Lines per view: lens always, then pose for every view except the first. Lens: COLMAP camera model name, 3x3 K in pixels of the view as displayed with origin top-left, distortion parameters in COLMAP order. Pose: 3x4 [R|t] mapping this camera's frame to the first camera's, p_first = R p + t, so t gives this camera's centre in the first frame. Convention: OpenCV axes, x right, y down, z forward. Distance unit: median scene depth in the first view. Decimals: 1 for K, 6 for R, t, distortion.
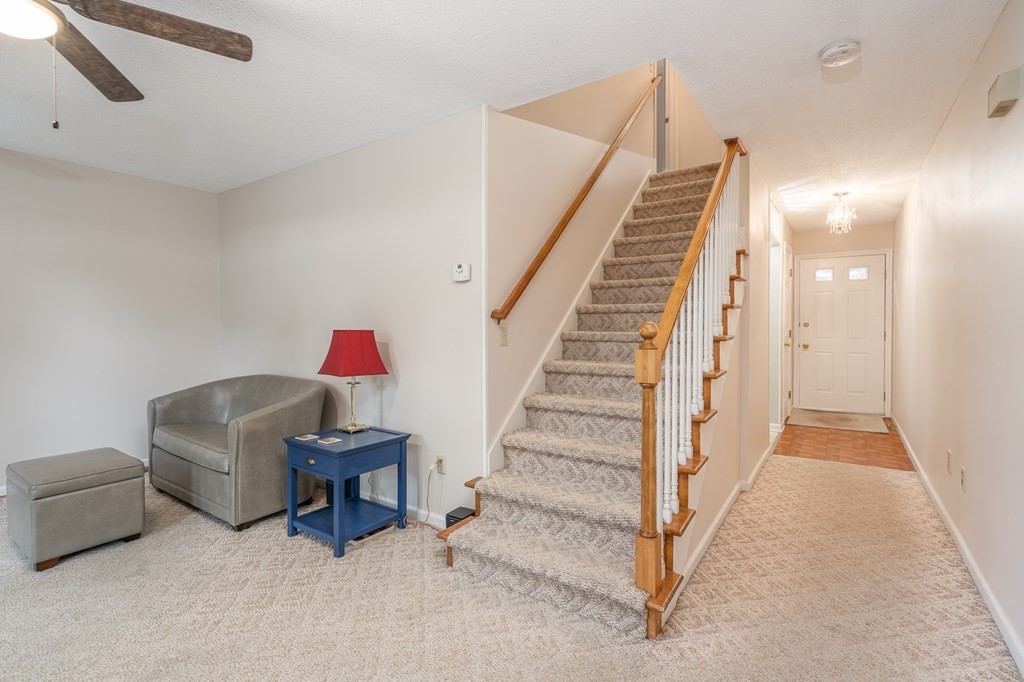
lens RADIAL K [[462.0, 0, 512.0], [0, 462.0, 341.0], [0, 0, 1]] dist [-0.002303, 0.000014]
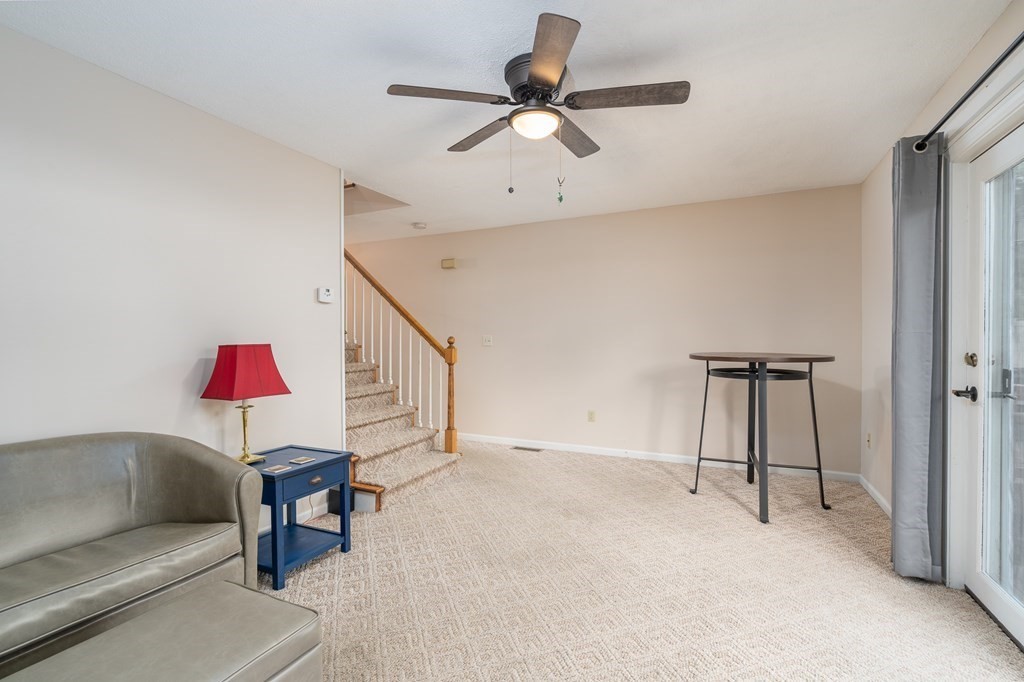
lens RADIAL K [[462.0, 0, 512.0], [0, 462.0, 341.0], [0, 0, 1]] dist [-0.002303, 0.000014]
pose [[-0.155636, -0.009027, 0.987773, -1.418666], [0.031963, 0.999389, 0.014169, -0.030212], [-0.987297, 0.033778, -0.155252, 0.724446]]
